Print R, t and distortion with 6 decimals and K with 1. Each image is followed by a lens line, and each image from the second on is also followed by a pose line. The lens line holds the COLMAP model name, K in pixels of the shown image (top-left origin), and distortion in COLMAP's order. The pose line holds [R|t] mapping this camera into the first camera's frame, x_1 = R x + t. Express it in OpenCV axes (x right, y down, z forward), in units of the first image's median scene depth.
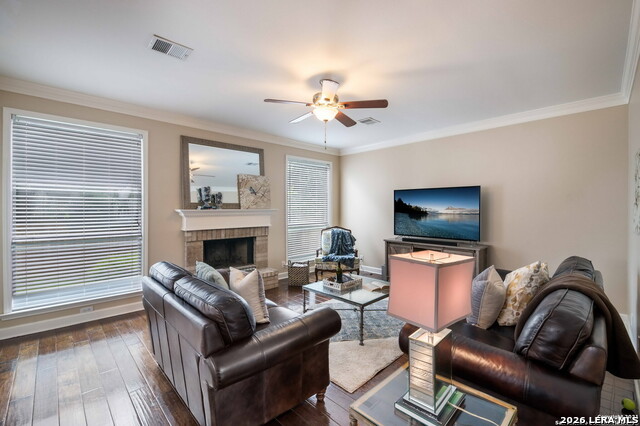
lens RADIAL K [[274.6, 0, 321.2], [0, 274.6, 210.9], [0, 0, 1]] dist [0.006019, -0.006246]
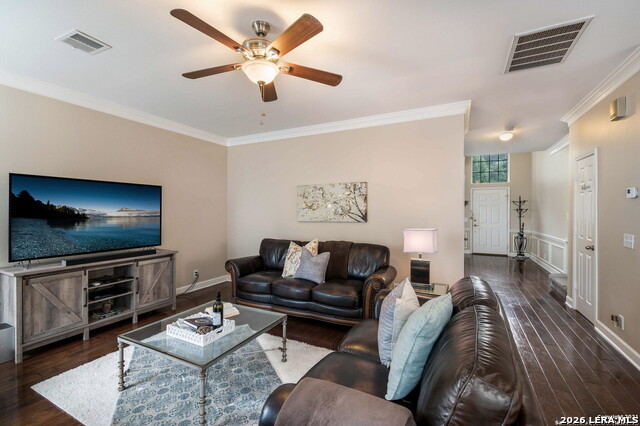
lens RADIAL K [[274.6, 0, 328.6], [0, 274.6, 211.4], [0, 0, 1]] dist [0.006019, -0.006246]
pose [[-0.333299, -0.003902, 0.942813, -0.446604], [0.007981, 0.999944, 0.006960, -0.006025], [-0.942788, 0.009844, -0.333249, 0.672212]]
